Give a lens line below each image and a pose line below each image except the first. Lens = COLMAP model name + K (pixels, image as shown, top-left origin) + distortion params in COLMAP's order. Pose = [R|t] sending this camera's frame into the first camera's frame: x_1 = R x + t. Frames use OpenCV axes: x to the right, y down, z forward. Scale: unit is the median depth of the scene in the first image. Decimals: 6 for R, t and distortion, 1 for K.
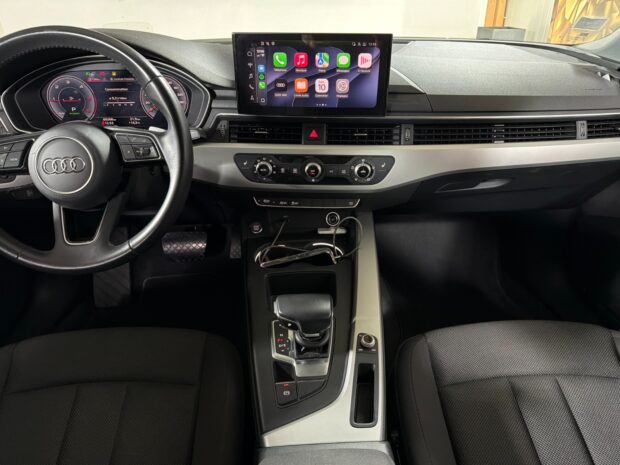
lens RADIAL K [[437.2, 0, 313.0], [0, 437.2, 240.8], [0, 0, 1]] dist [0.070977, -0.092106]
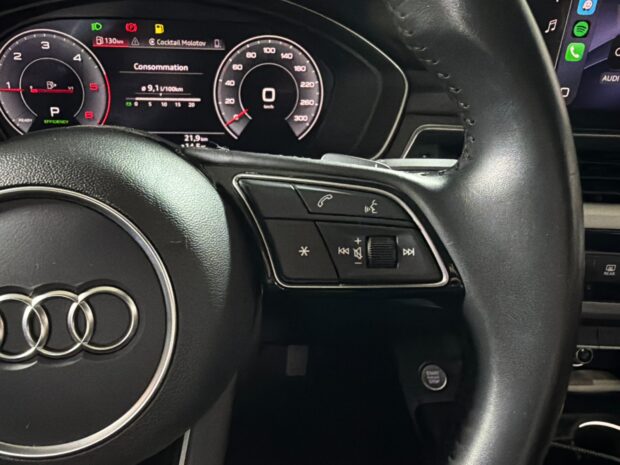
lens RADIAL K [[445.9, 0, 275.8], [0, 445.9, 233.5], [0, 0, 1]] dist [0.003832, 0.002277]
pose [[0.999463, 0.018277, 0.027186, -0.355809], [-0.015701, 0.995623, -0.092137, -0.152128], [-0.028751, 0.091661, 0.995375, 0.609947]]
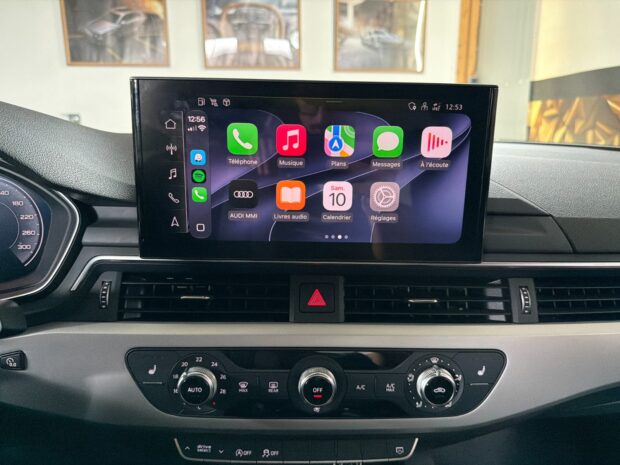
lens RADIAL K [[437.2, 0, 313.0], [0, 437.2, 240.8], [0, 0, 1]] dist [0.070977, -0.092106]
pose [[0.996635, -0.000814, 0.081967, -0.037881], [0.023418, 0.961104, -0.275193, -0.178756], [-0.078555, 0.276187, 0.957888, 0.561677]]
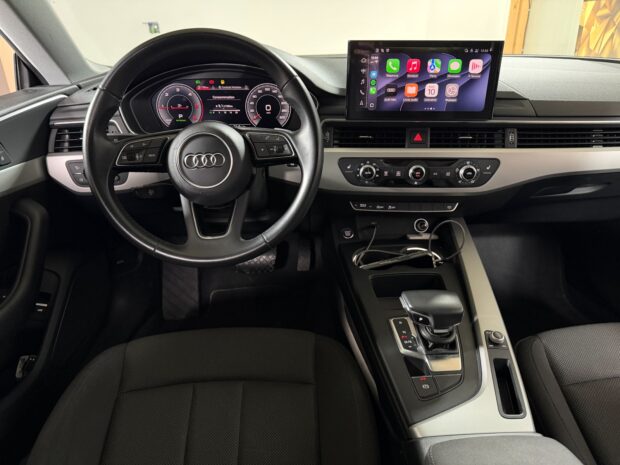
lens RADIAL K [[444.1, 0, 311.1], [0, 444.1, 239.5], [0, 0, 1]] dist [0.067232, -0.107641]
pose [[0.999954, 0.002833, -0.009212, -0.236049], [-0.003522, 0.997130, -0.075628, 0.071915], [0.008972, 0.075657, 0.997094, -0.021288]]
